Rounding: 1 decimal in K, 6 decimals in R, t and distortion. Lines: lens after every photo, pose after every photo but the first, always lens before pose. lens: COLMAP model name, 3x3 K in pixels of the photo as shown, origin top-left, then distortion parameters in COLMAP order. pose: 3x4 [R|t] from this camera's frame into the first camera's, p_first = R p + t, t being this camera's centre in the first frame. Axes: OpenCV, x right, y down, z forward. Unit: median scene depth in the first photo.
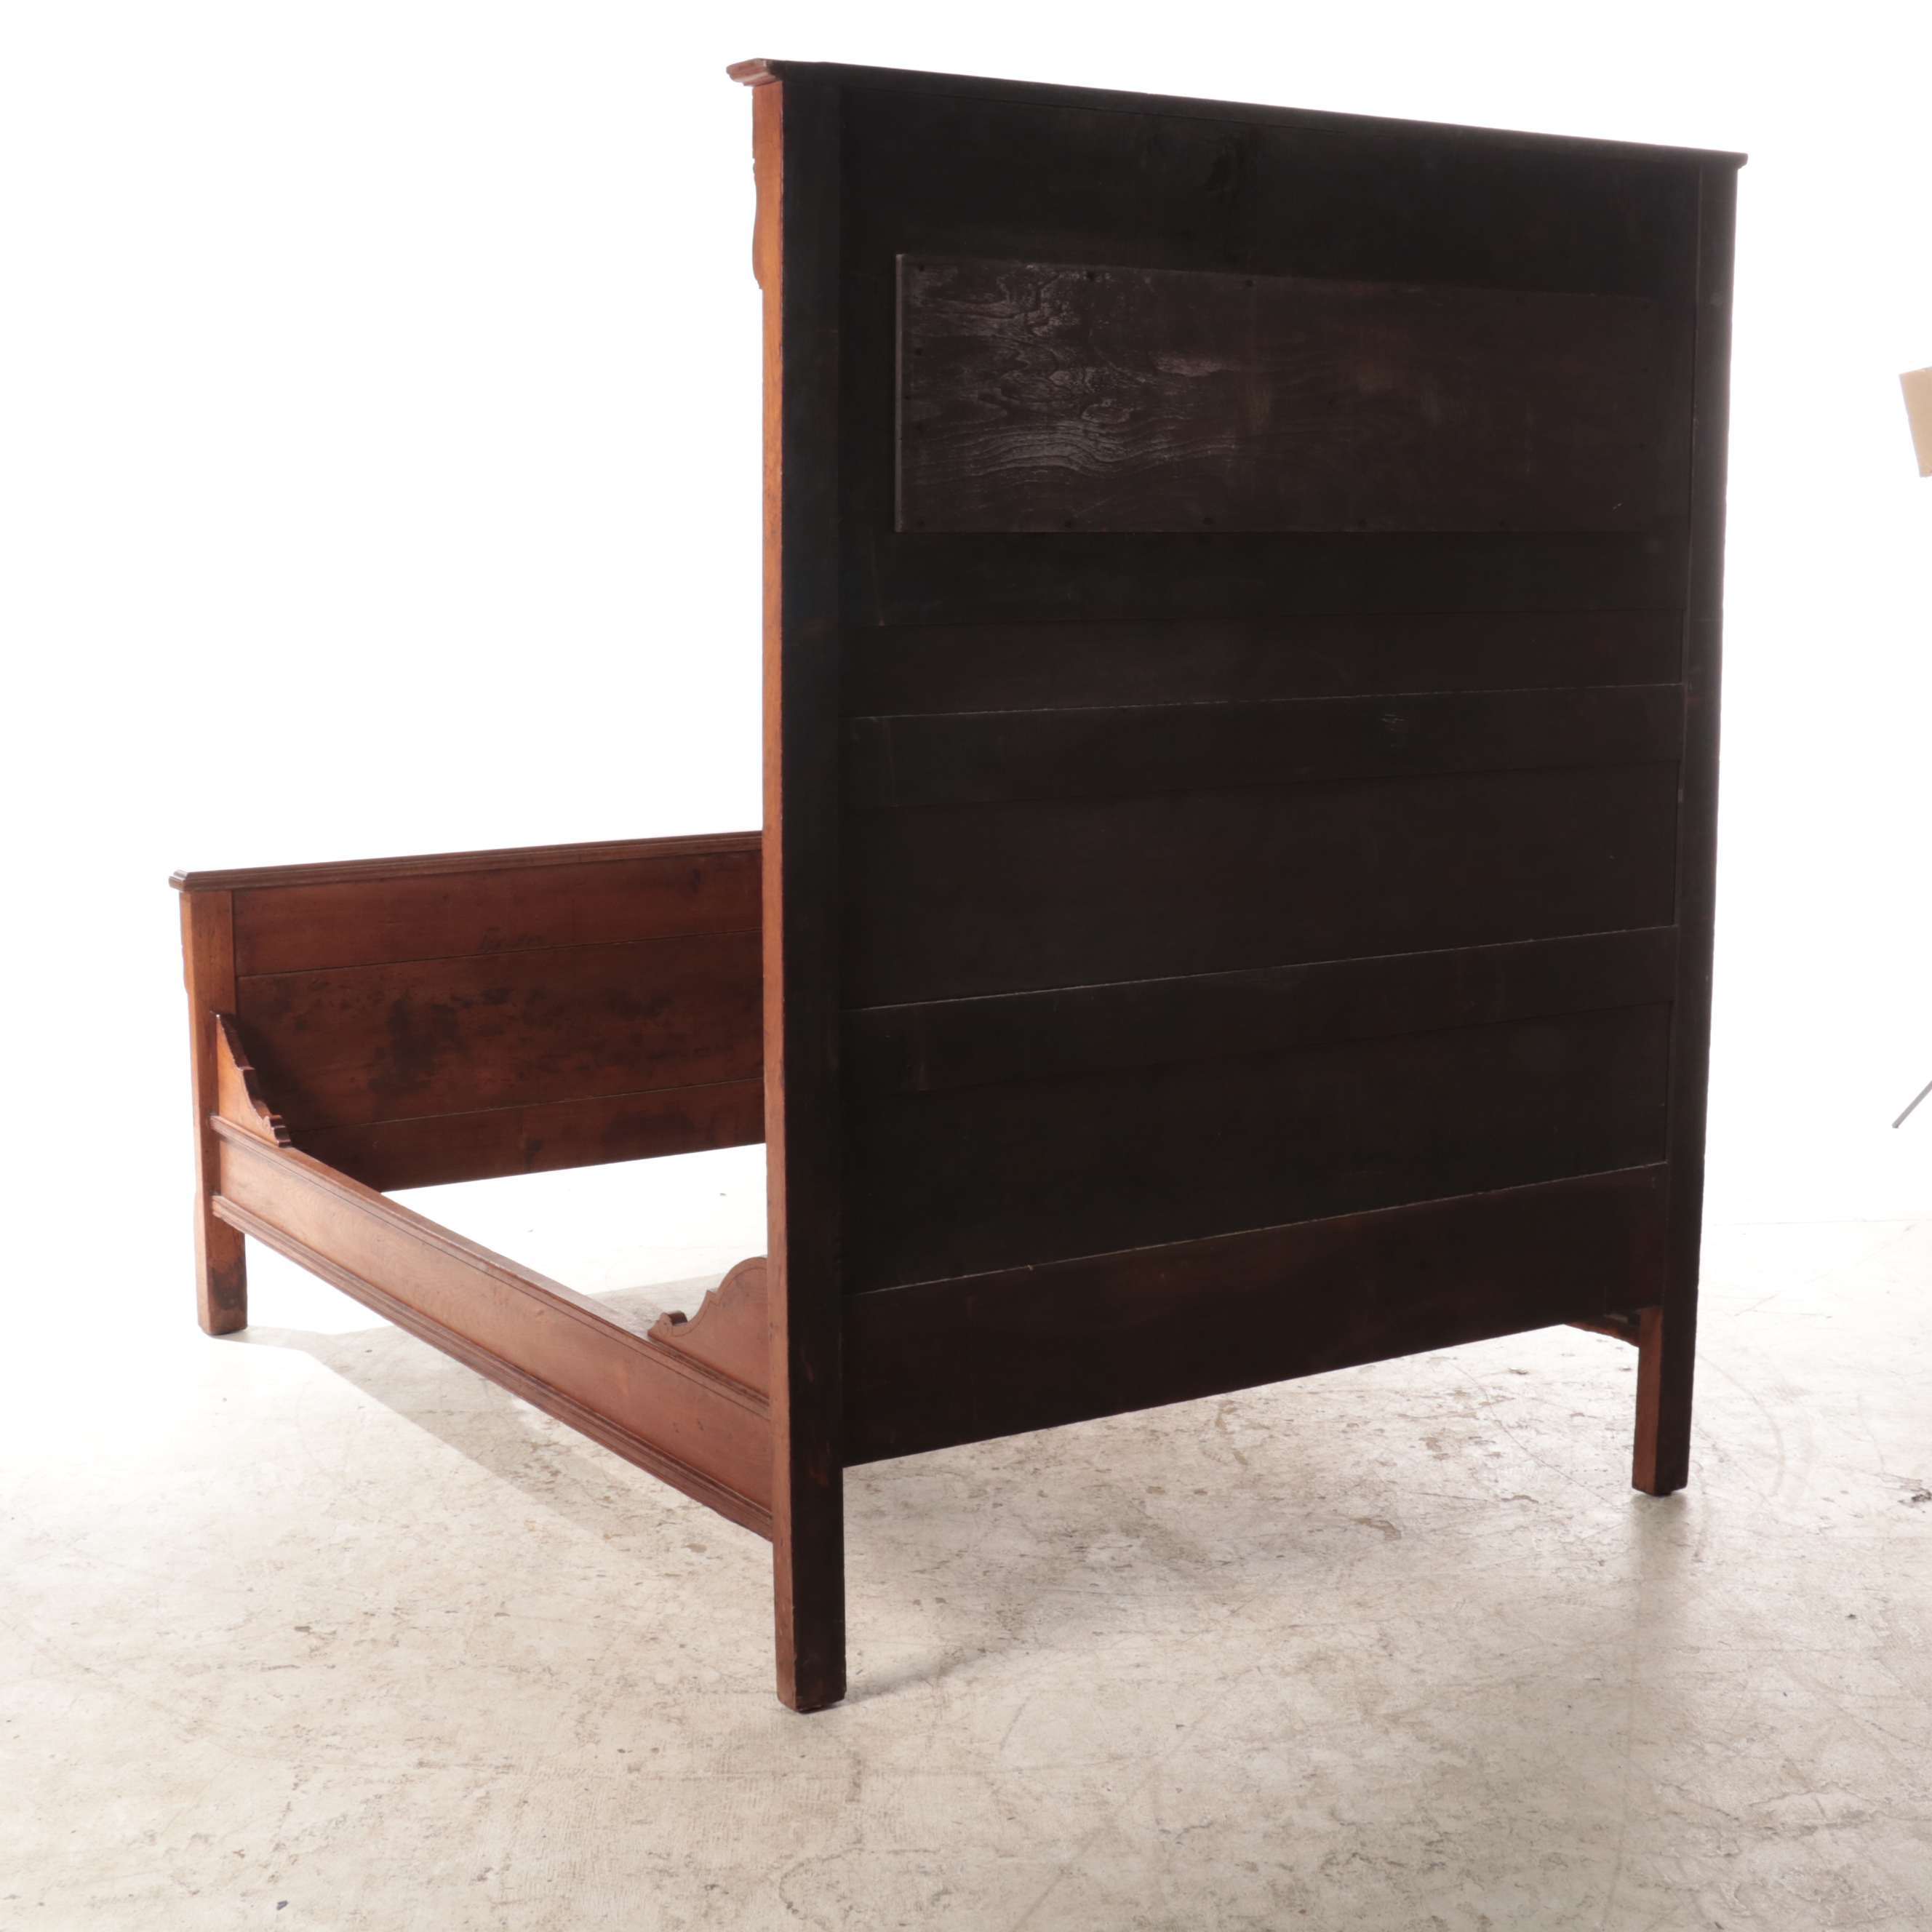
lens RADIAL K [[3008.1, 0, 966.0], [0, 3008.1, 966.0], [0, 0, 1]] dist [-0.115955, -0.056637]
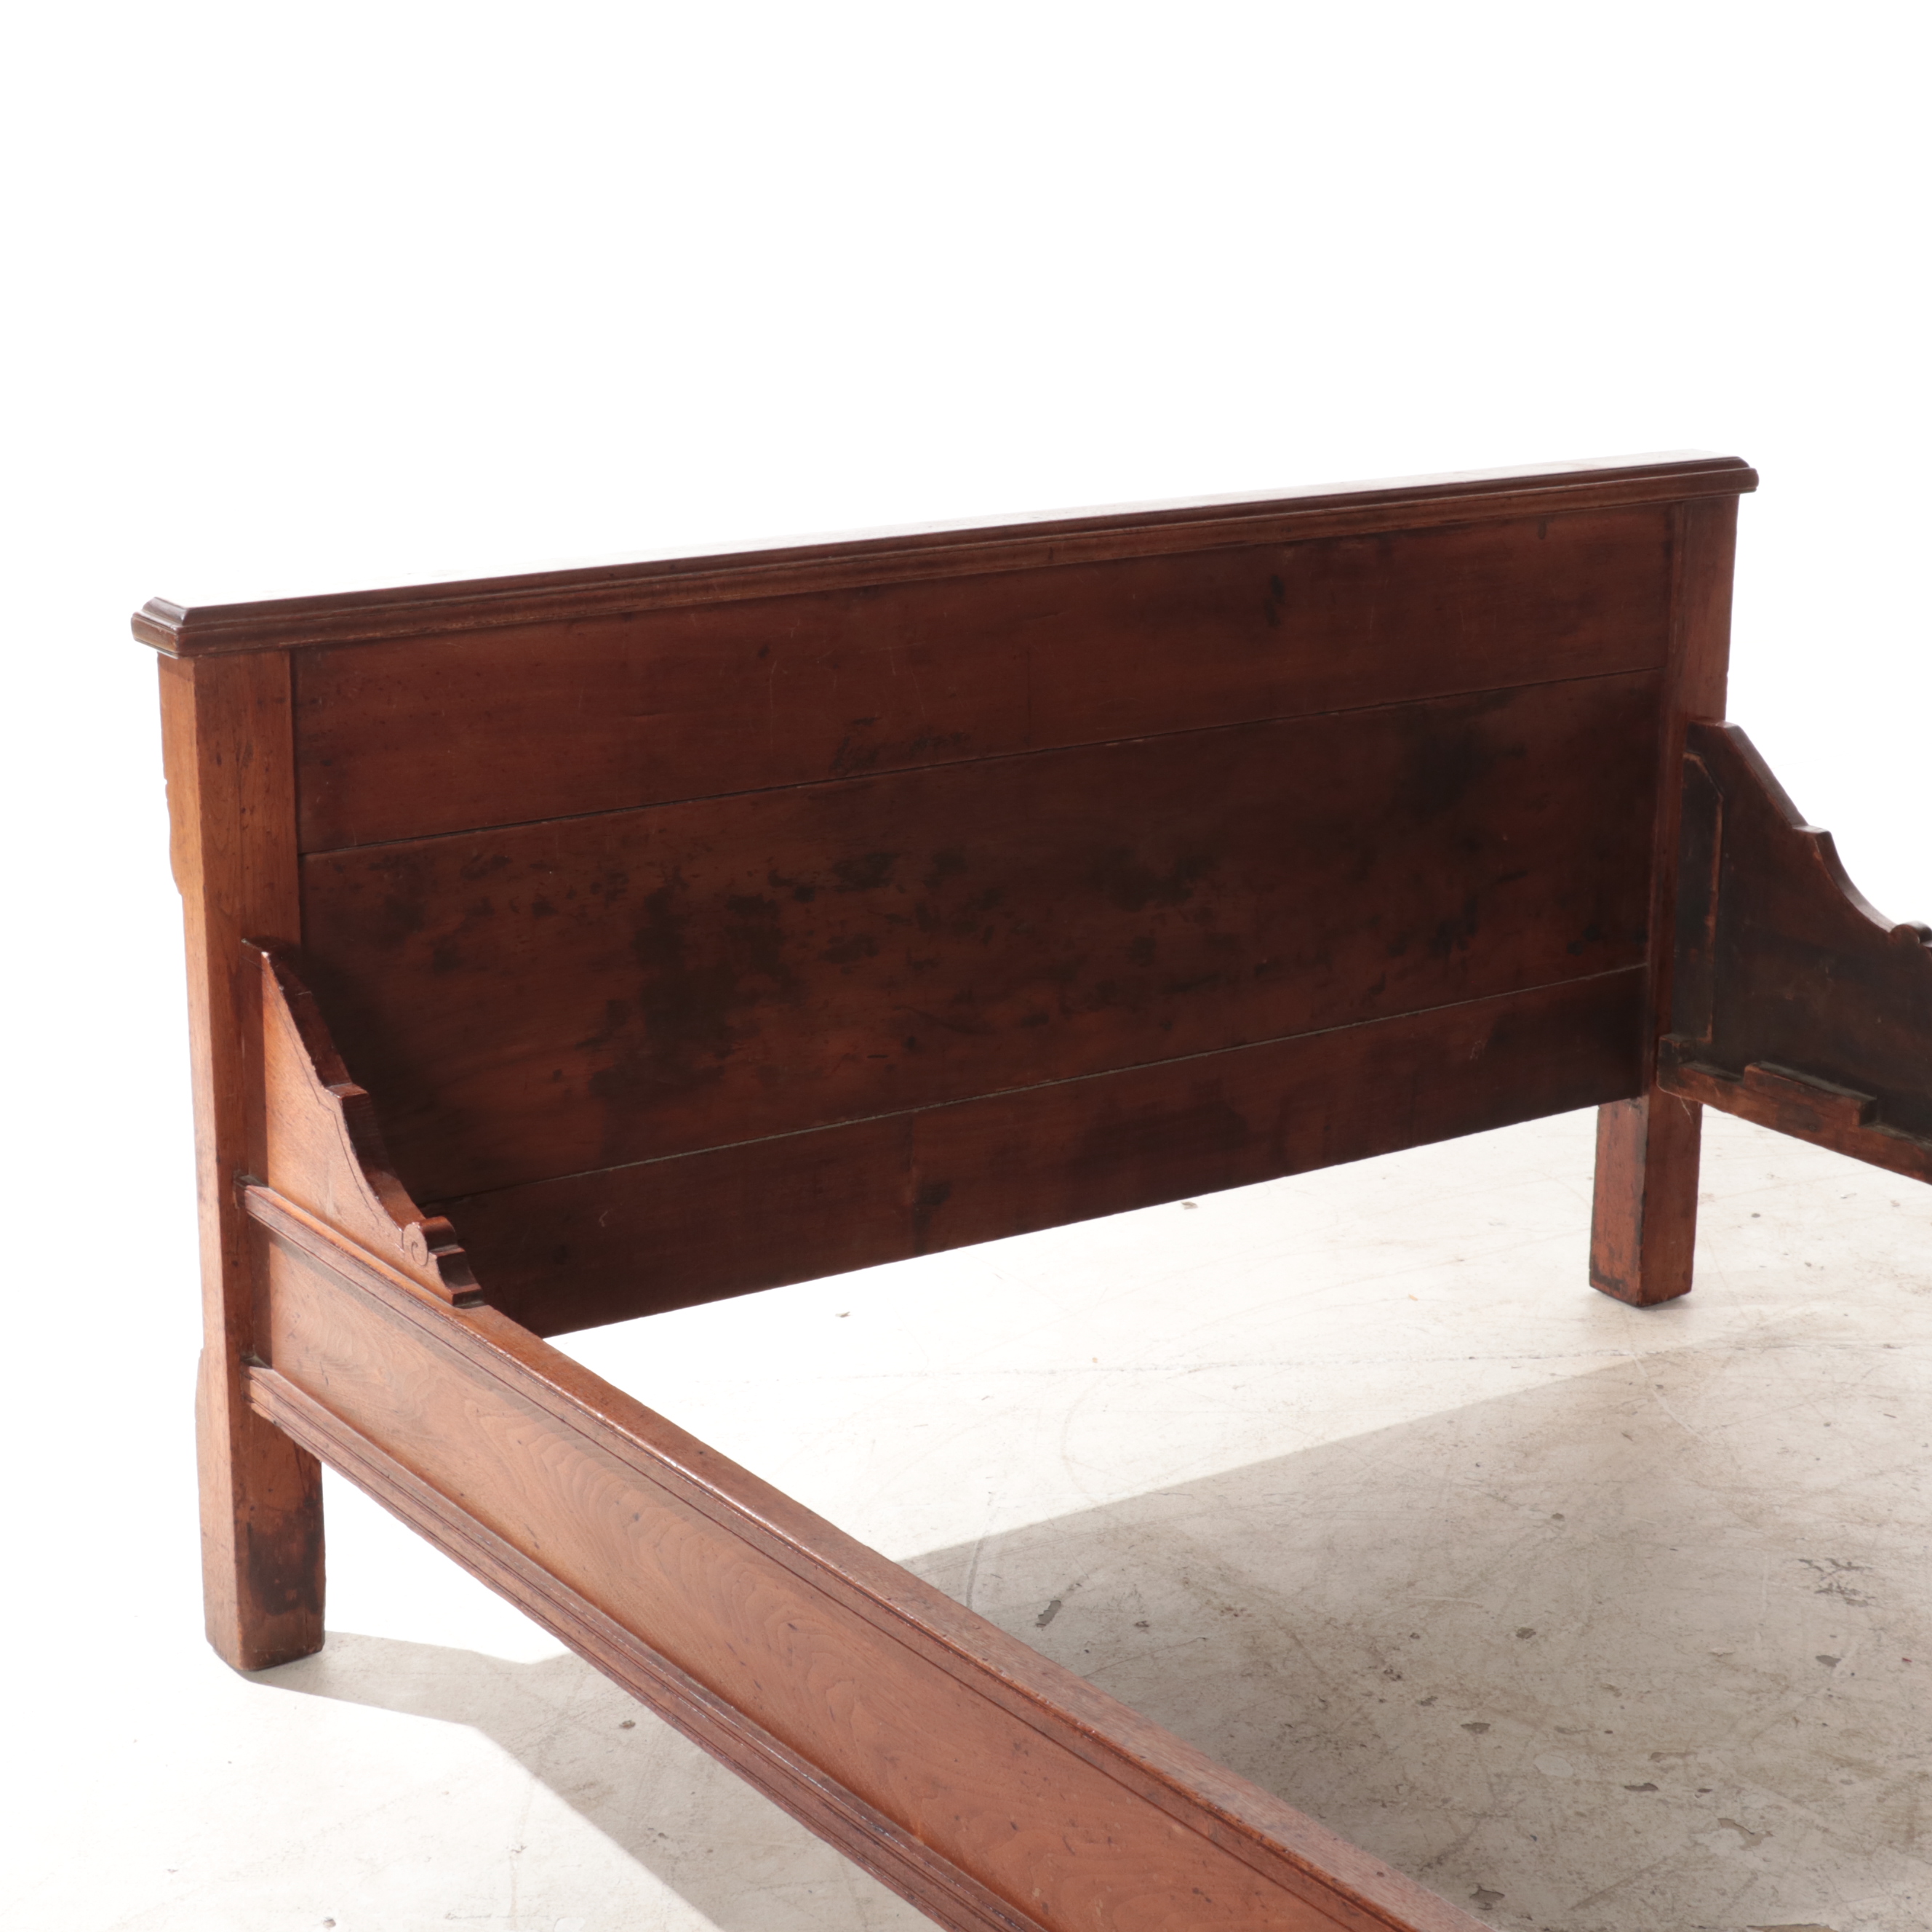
lens RADIAL K [[3735.0, 0, 966.0], [0, 3735.0, 966.0], [0, 0, 1]] dist [-0.010246, -0.446386]
pose [[0.999564, -0.000924, 0.029512, -0.165701], [-0.002281, 0.994107, 0.108380, -0.037496], [-0.029438, -0.108400, 0.993671, 0.474181]]
